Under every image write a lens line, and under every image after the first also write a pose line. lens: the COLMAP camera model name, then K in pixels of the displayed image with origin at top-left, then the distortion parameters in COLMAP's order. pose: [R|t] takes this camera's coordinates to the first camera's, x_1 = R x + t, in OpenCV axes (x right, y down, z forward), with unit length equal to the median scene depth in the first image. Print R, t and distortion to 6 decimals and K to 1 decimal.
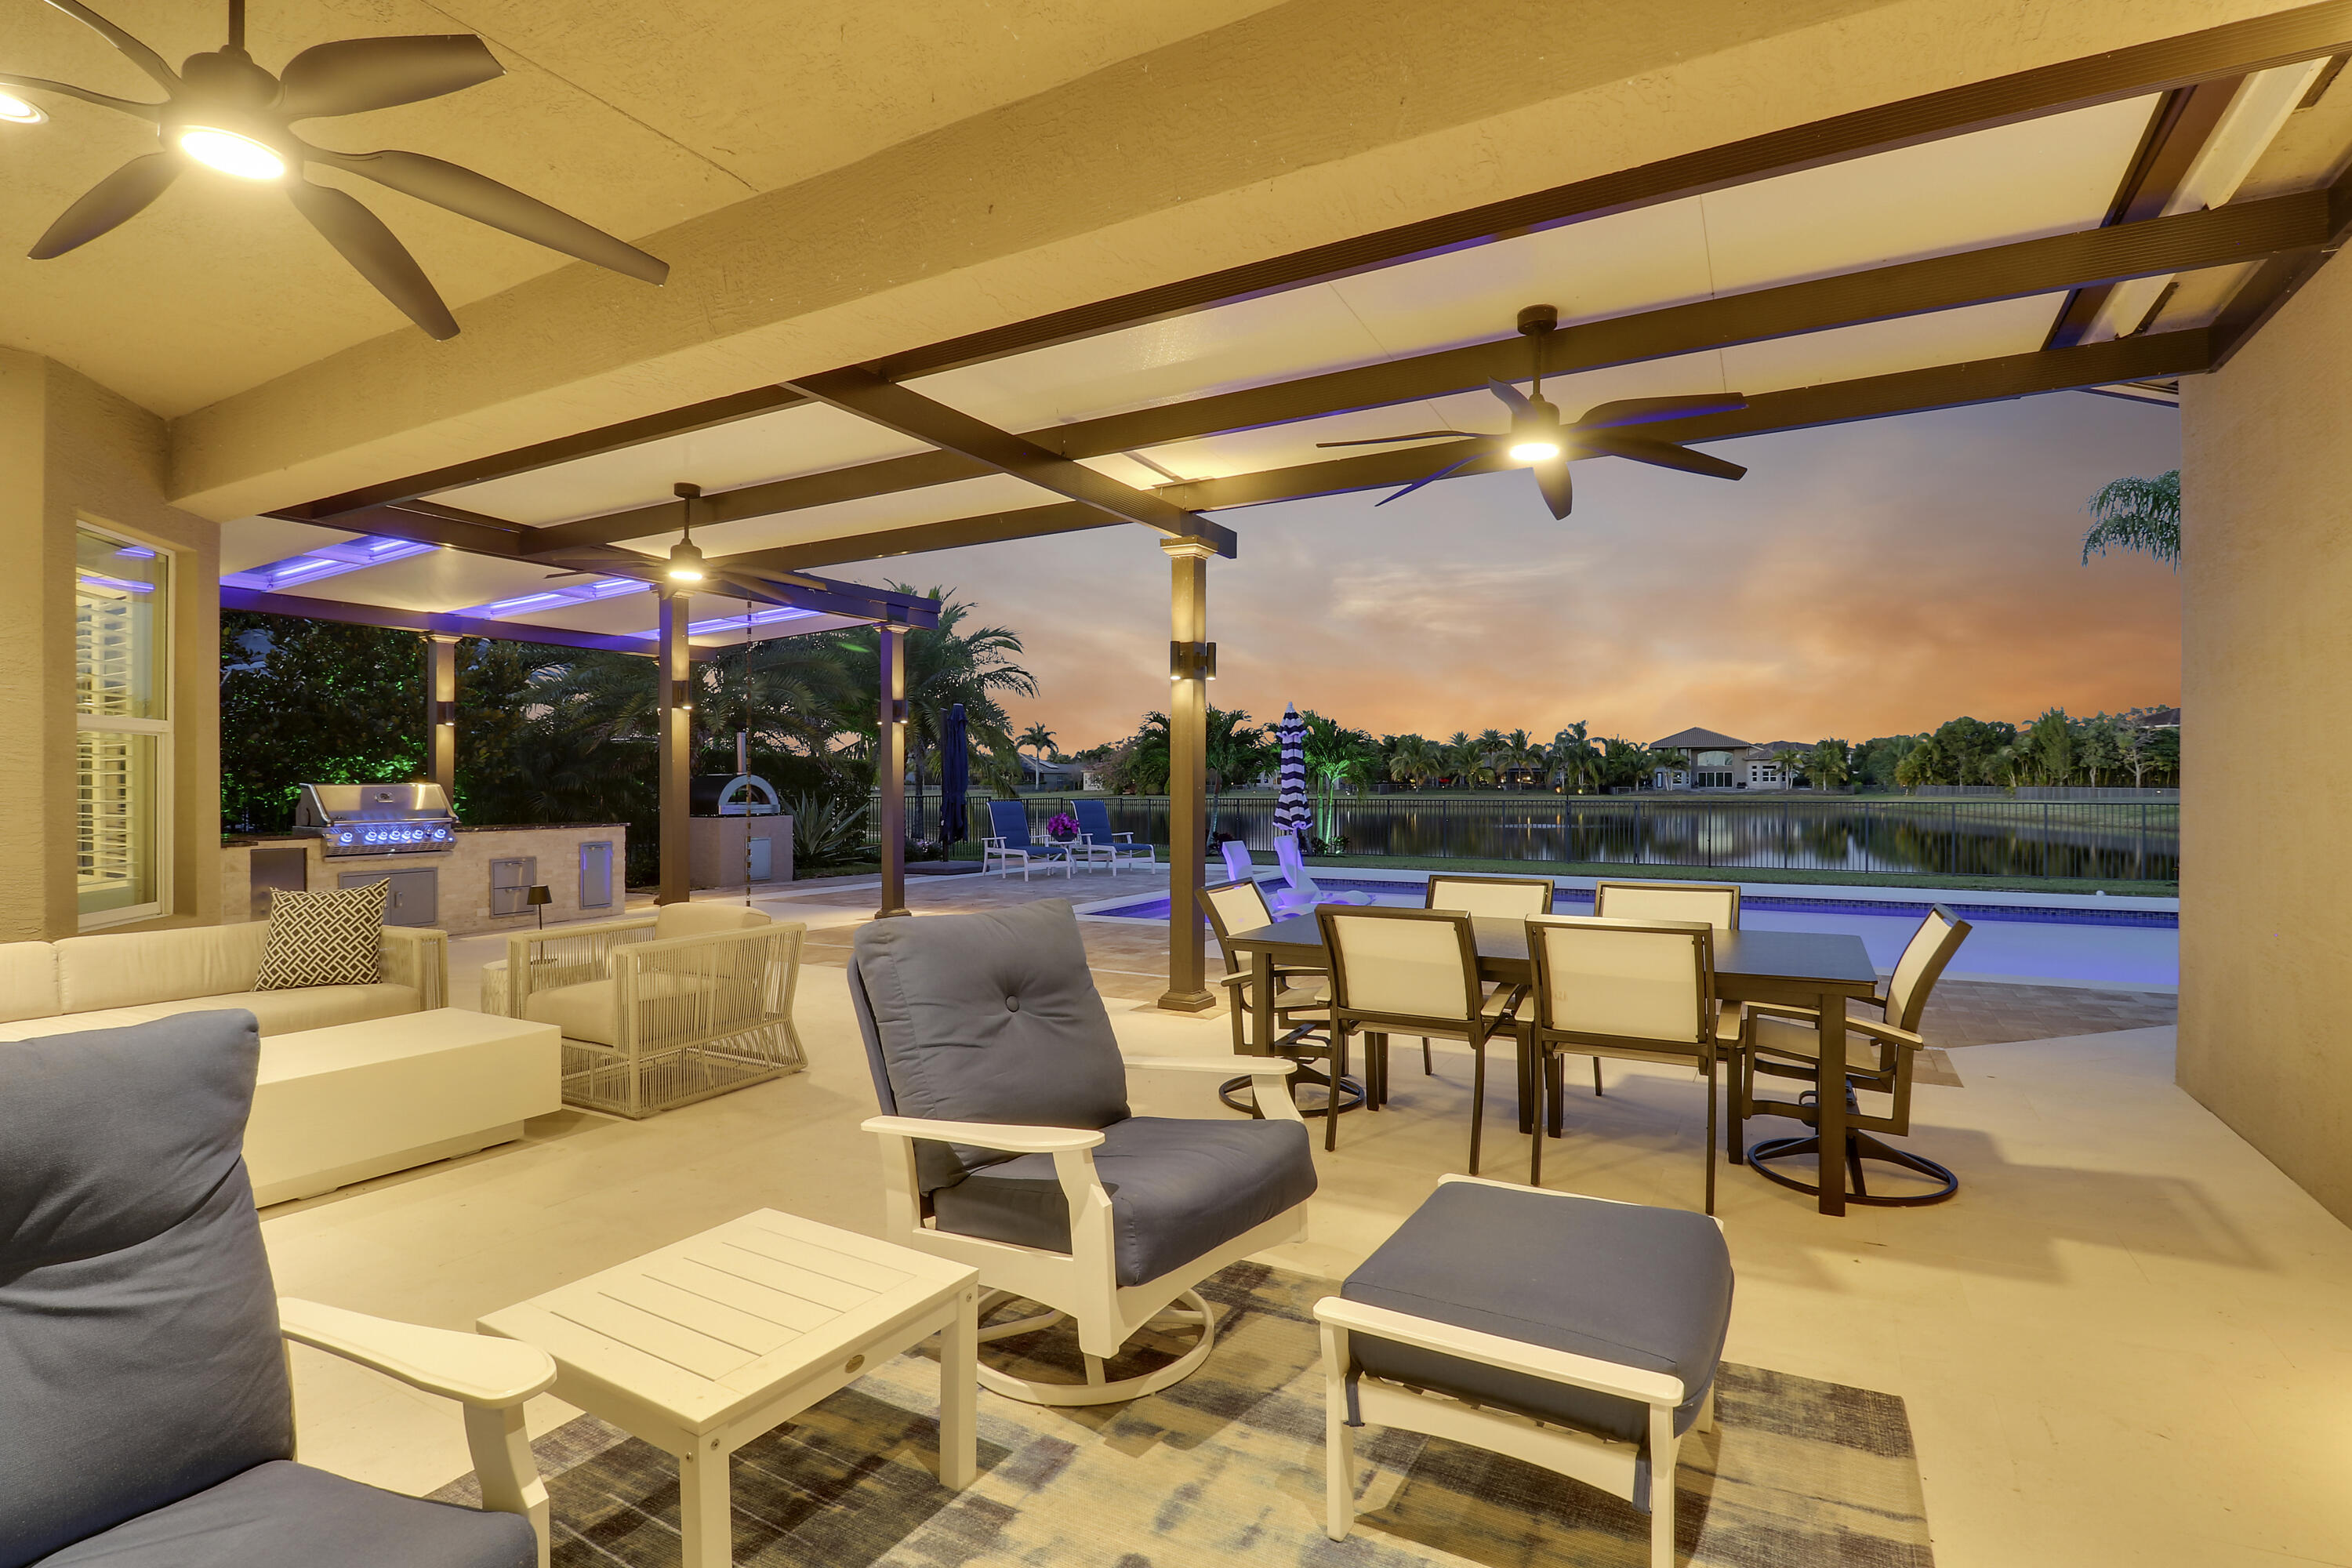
lens RADIAL K [[1083.8, 0, 1174.8], [0, 1083.8, 772.4], [0, 0, 1]] dist [0.004398, -0.000541]
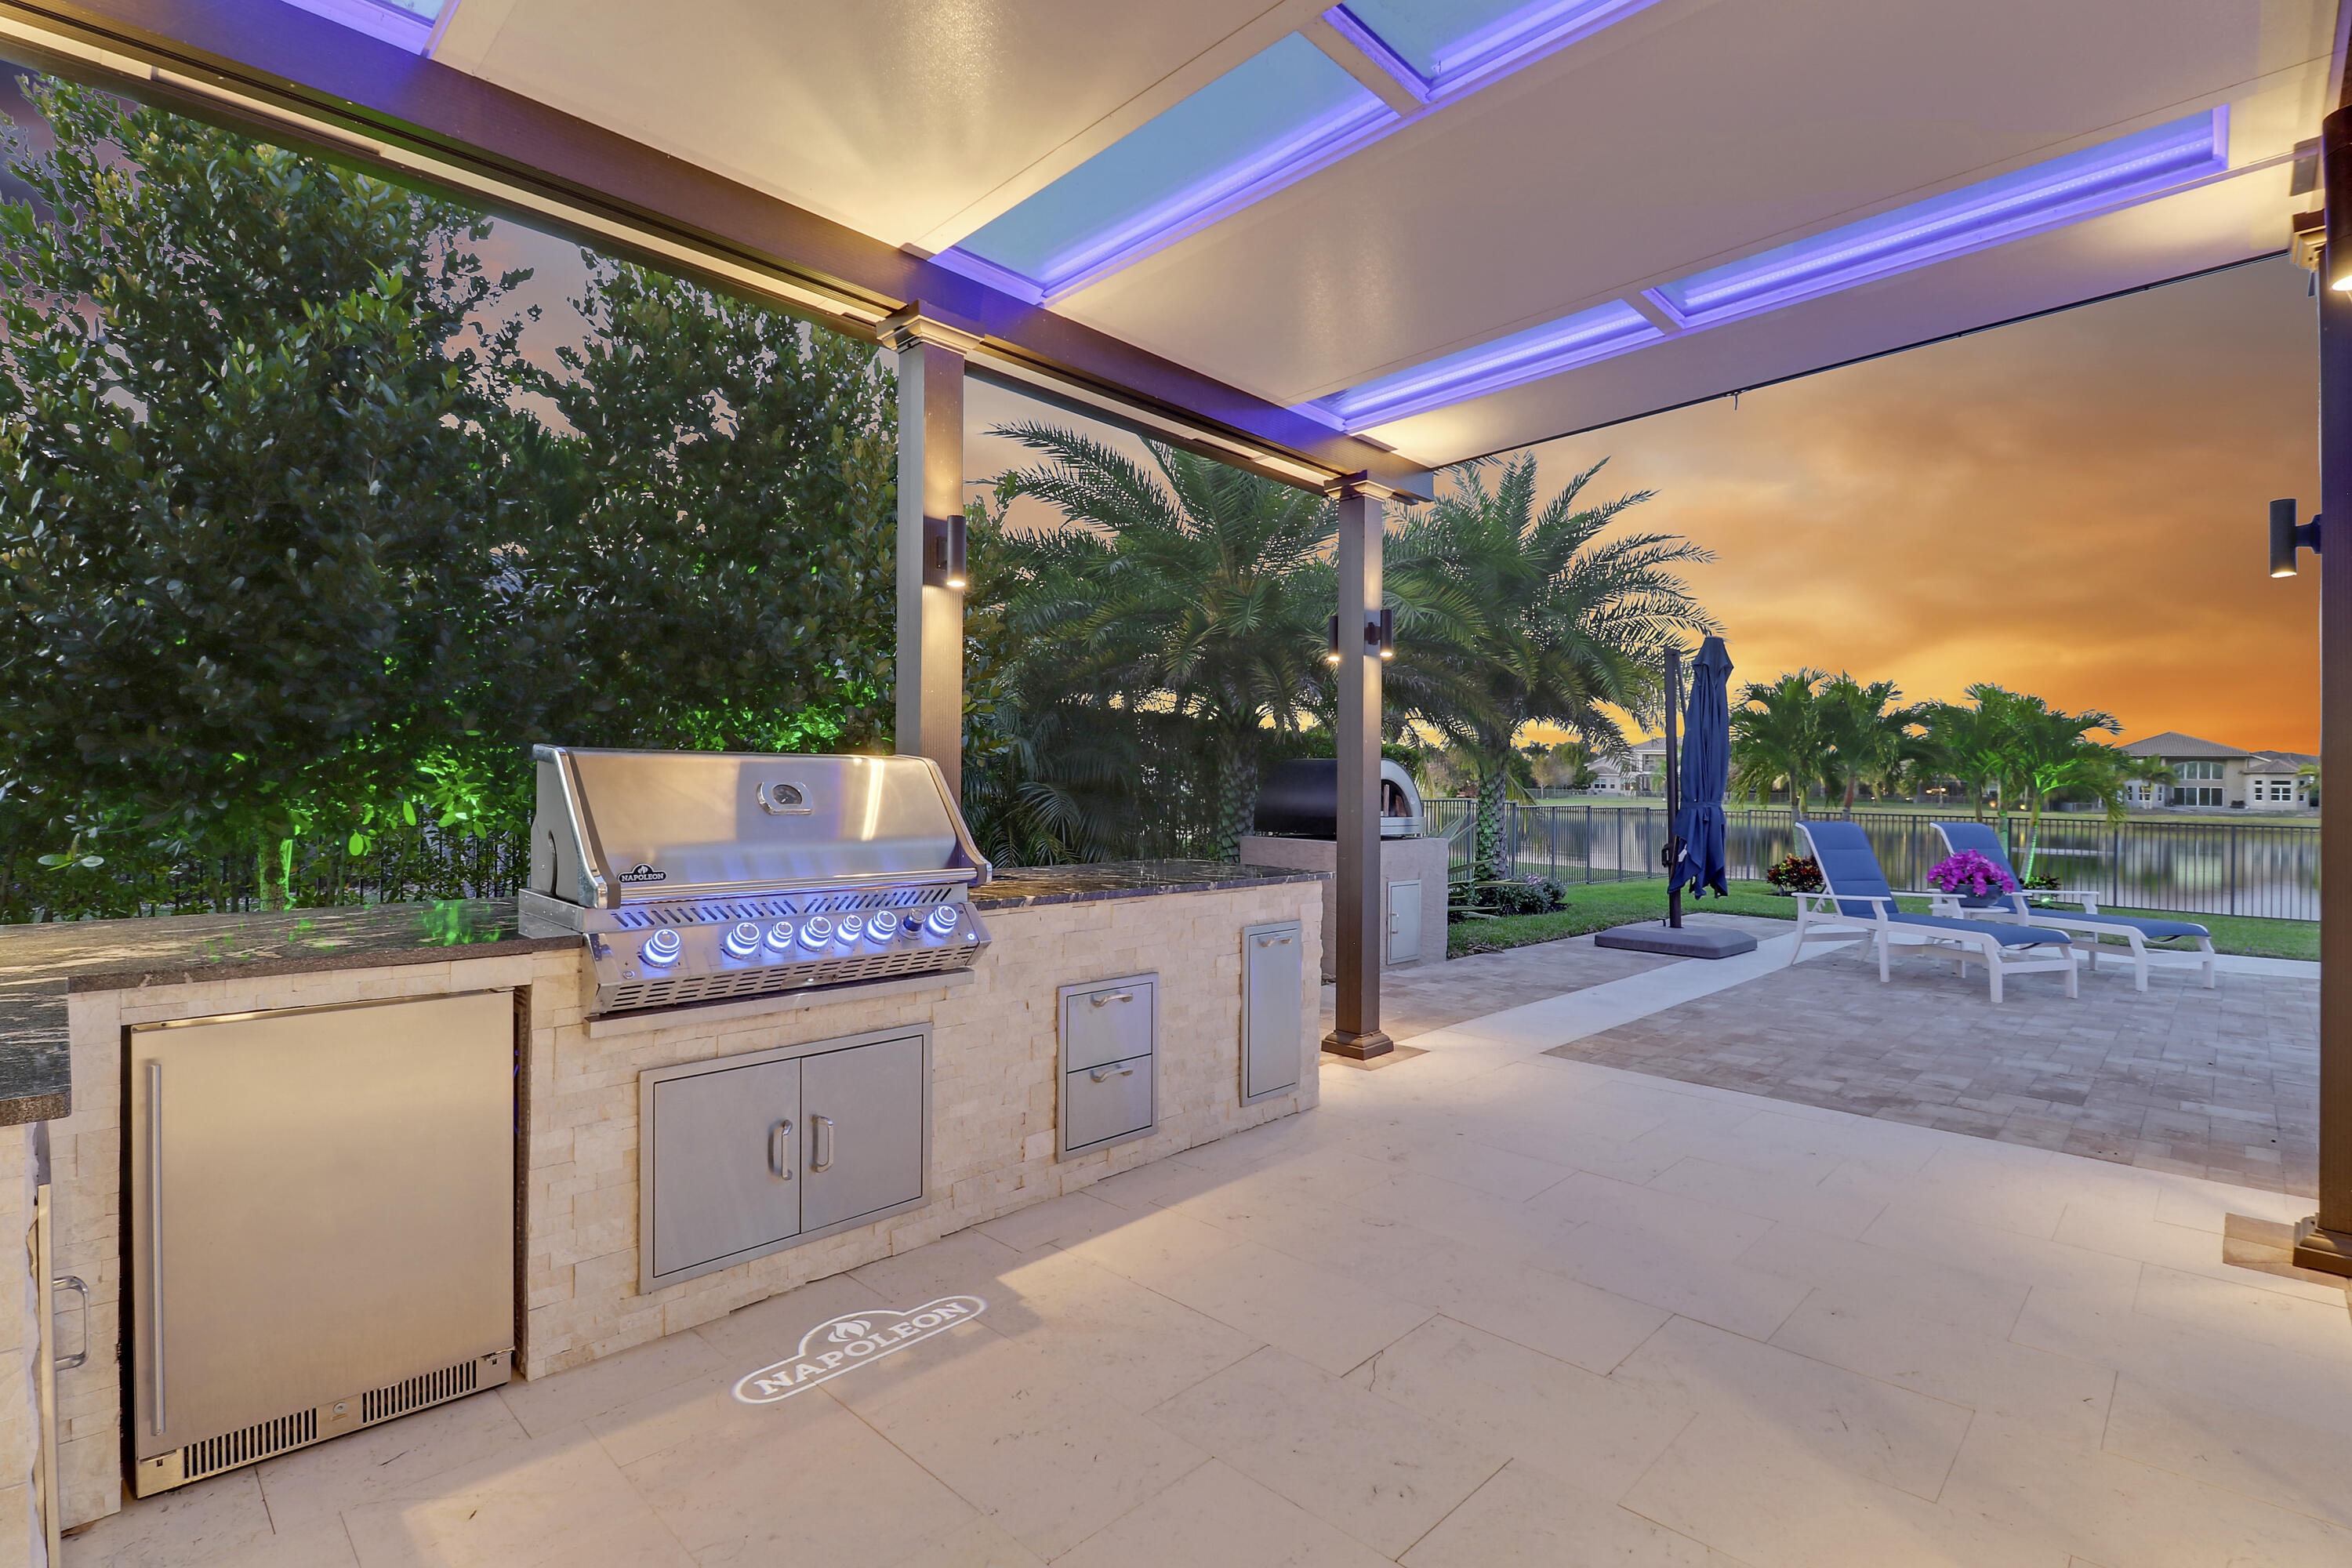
lens RADIAL K [[1041.0, 0, 1180.5], [0, 1041.0, 785.8], [0, 0, 1]] dist [-0.001916, -0.000157]
pose [[0.964518, 0.022426, -0.263064, -0.488472], [-0.018891, 0.999694, 0.015962, 0.011955], [0.263341, -0.010426, 0.964646, 0.670225]]
